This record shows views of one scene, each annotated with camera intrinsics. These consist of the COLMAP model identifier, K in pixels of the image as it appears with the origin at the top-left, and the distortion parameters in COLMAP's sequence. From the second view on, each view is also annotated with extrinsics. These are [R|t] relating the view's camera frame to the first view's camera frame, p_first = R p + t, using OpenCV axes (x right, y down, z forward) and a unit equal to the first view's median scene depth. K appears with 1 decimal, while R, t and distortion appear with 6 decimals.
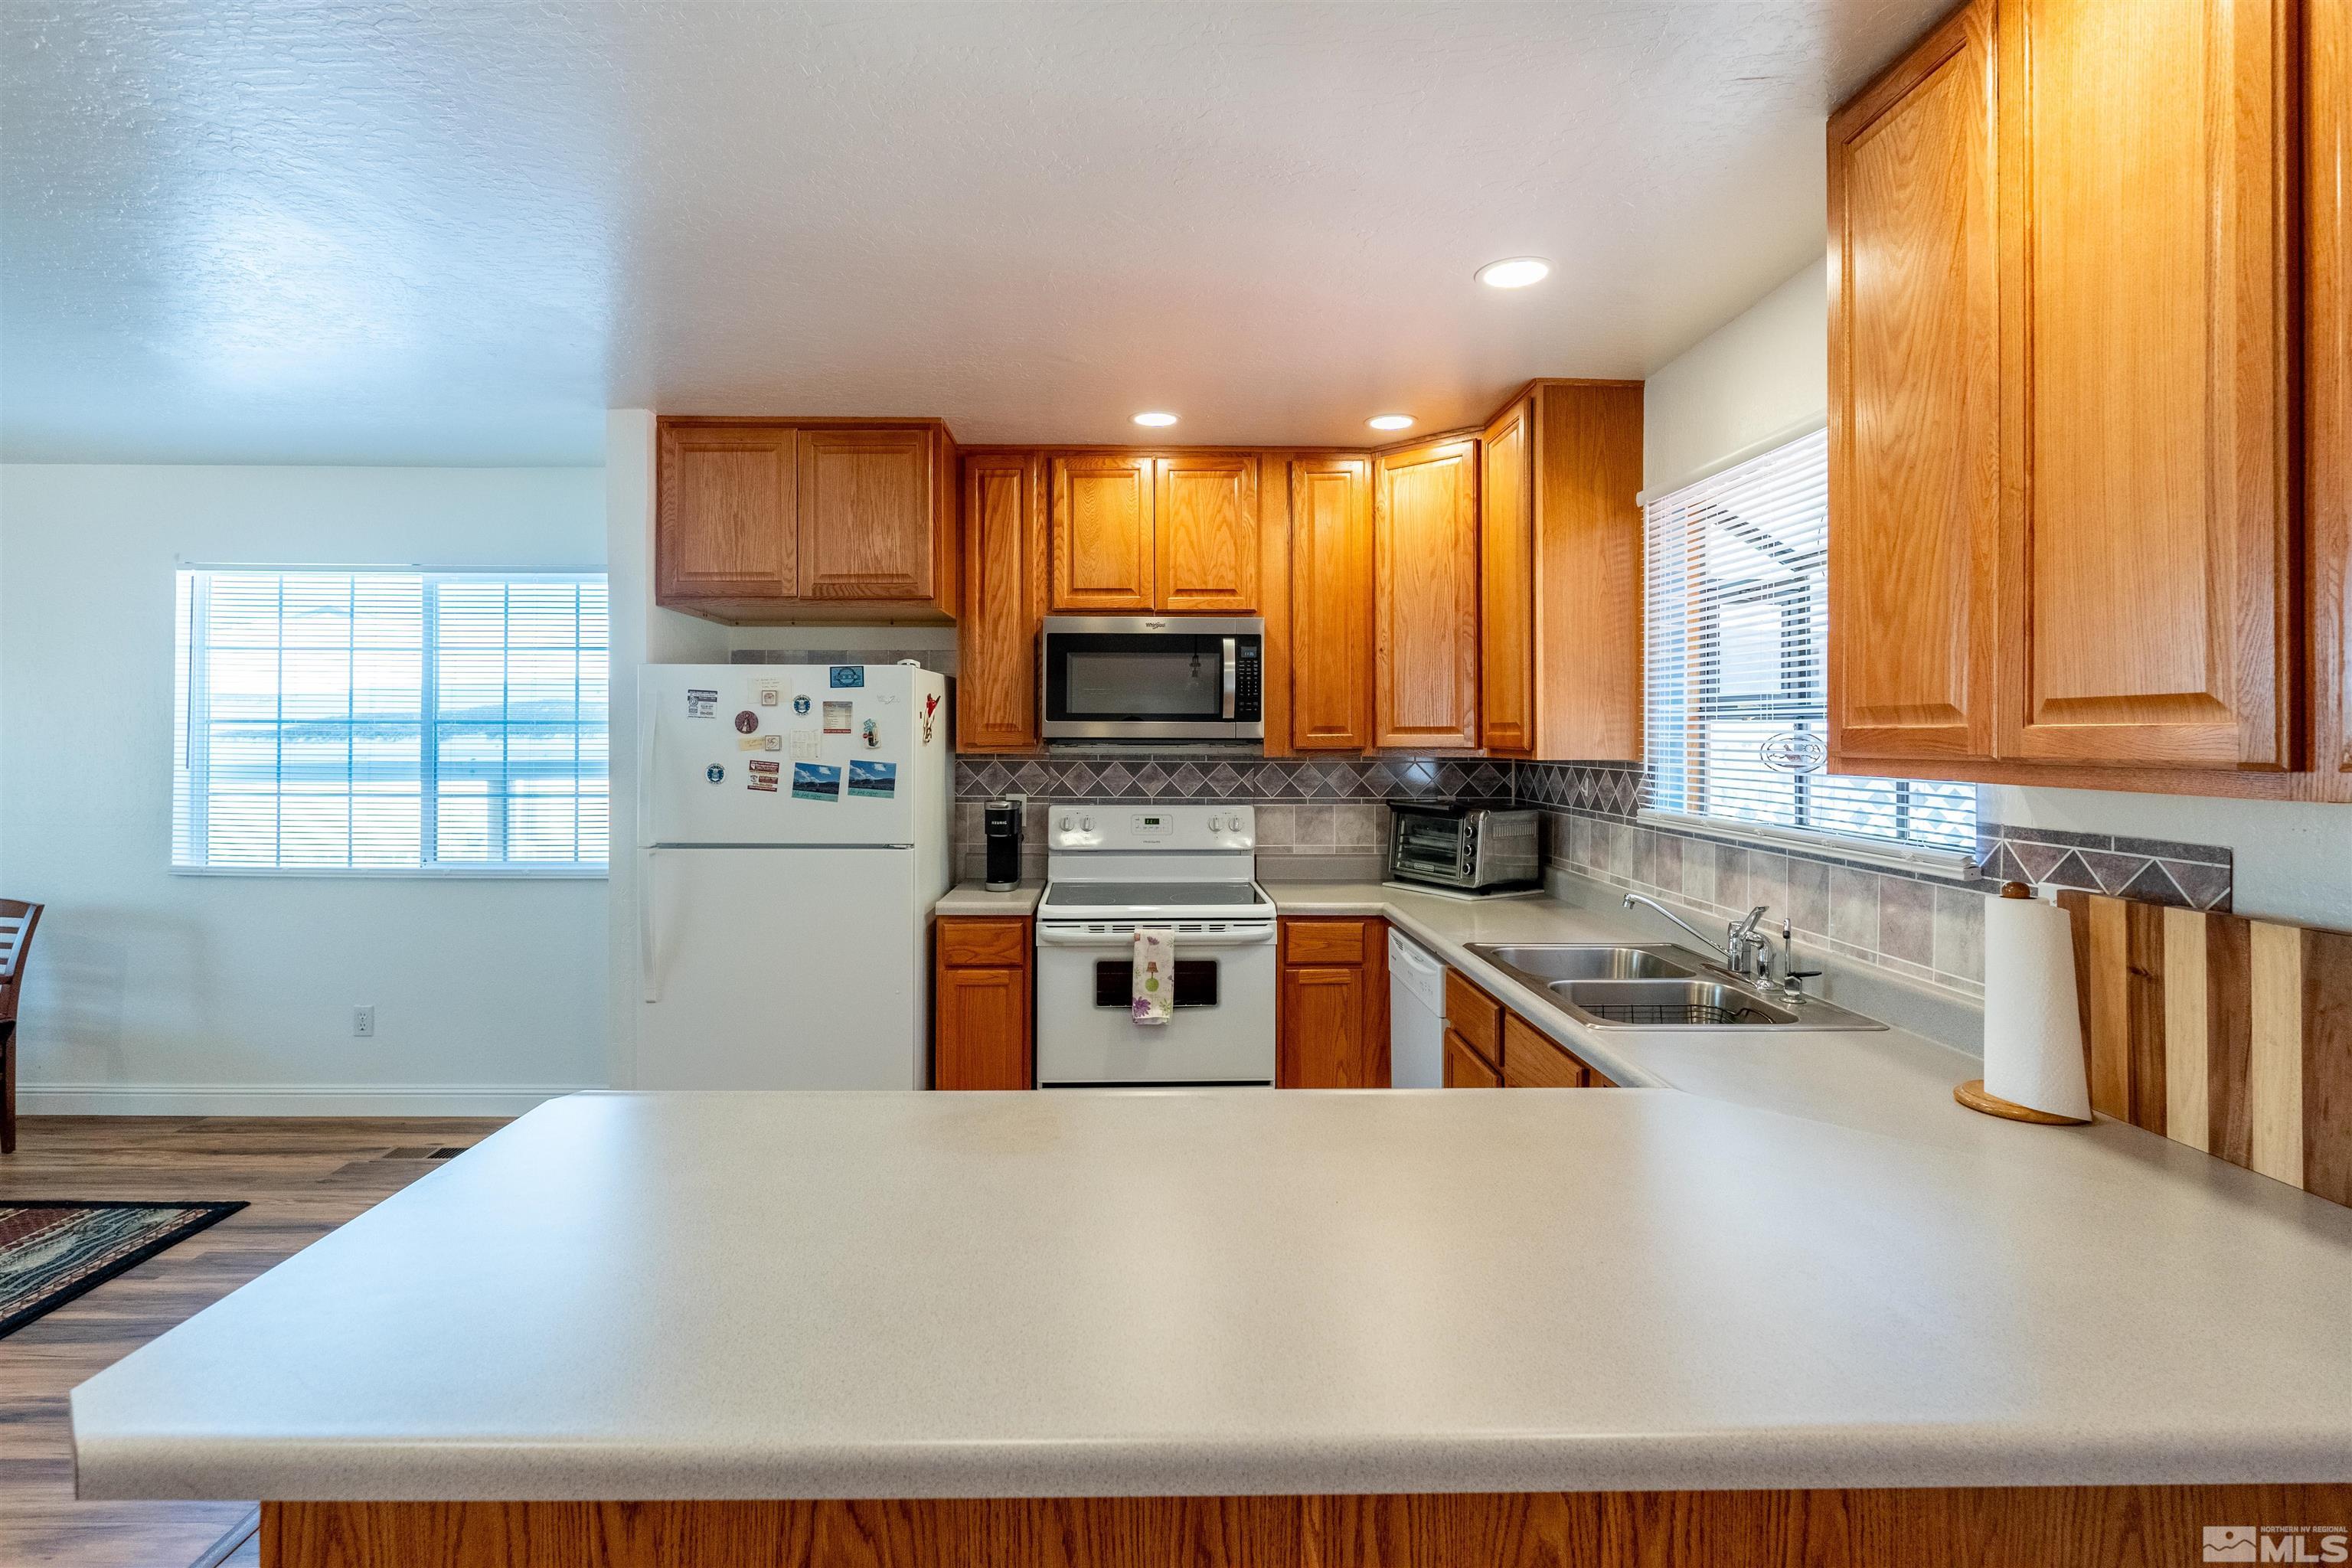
lens RADIAL K [[1111.1, 0, 1170.1], [0, 1111.1, 734.3], [0, 0, 1]] dist [-0.003408, -0.000229]
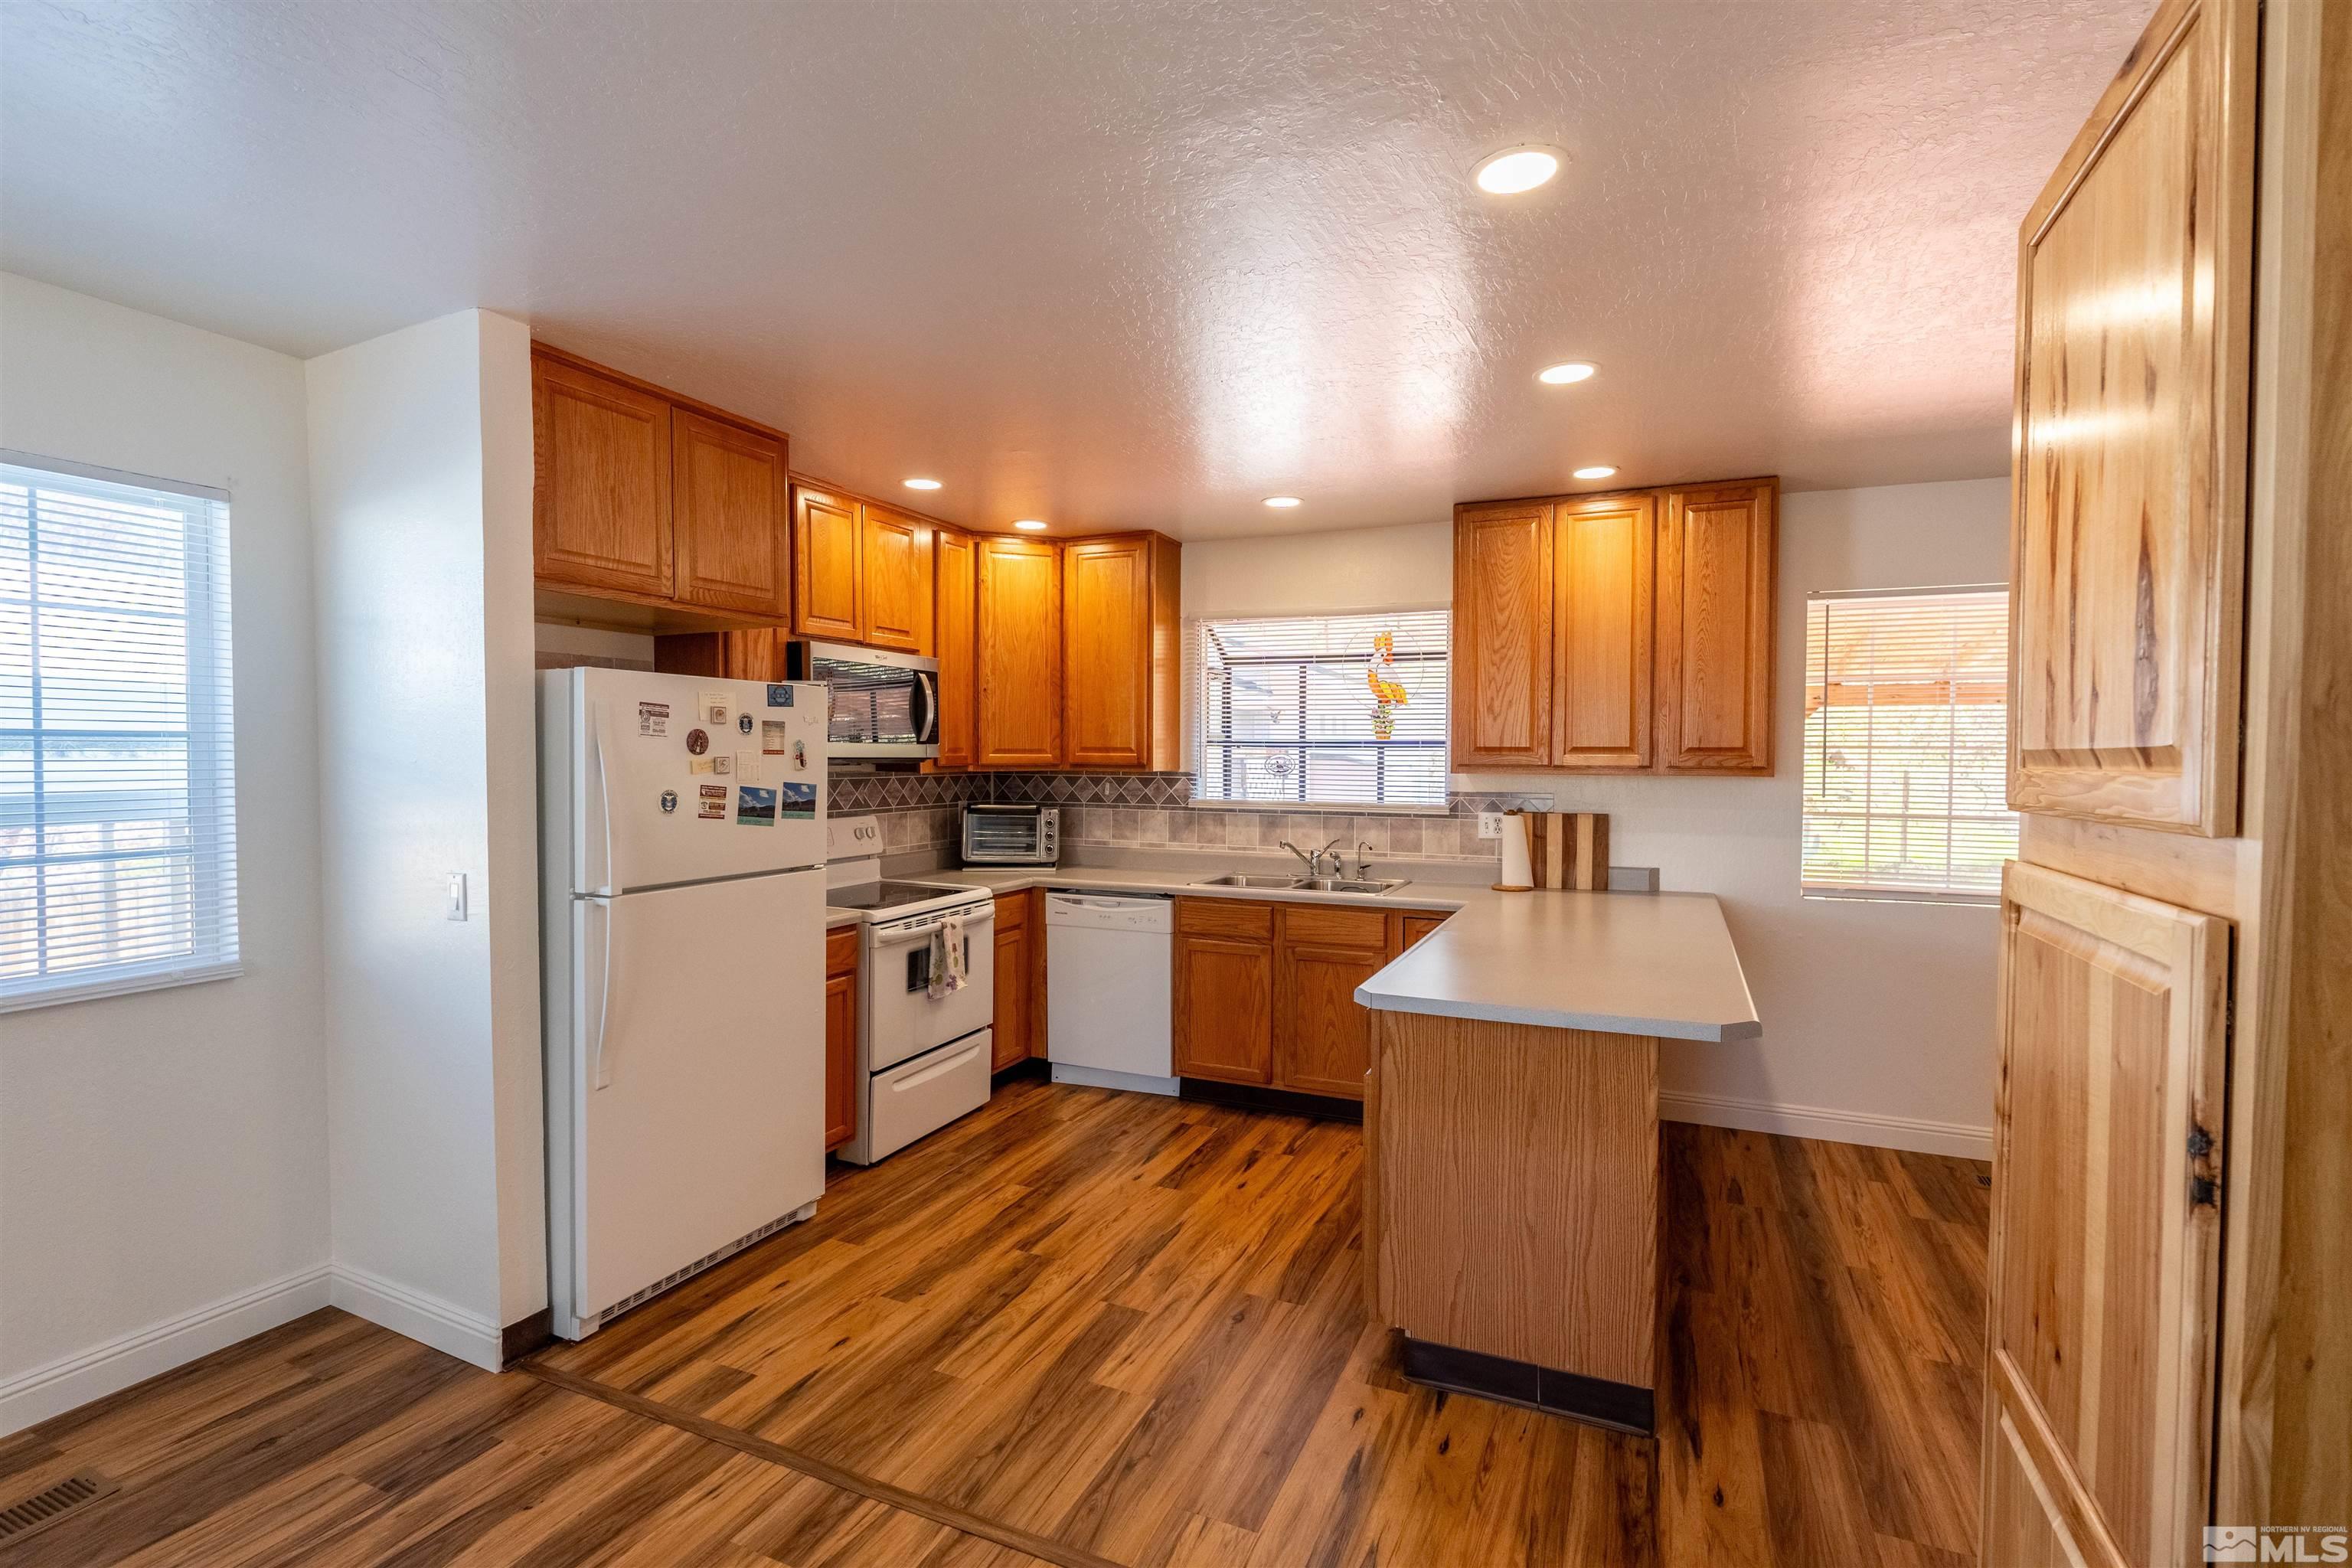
lens RADIAL K [[1103.2, 0, 1176.0], [0, 1103.2, 784.0], [0, 0, 1]] dist [-0.003165, -0.000335]
pose [[0.413636, -0.025268, 0.910092, -1.019109], [-0.005680, 0.999524, 0.030332, -0.006154], [-0.910425, -0.017716, 0.413295, 0.292934]]
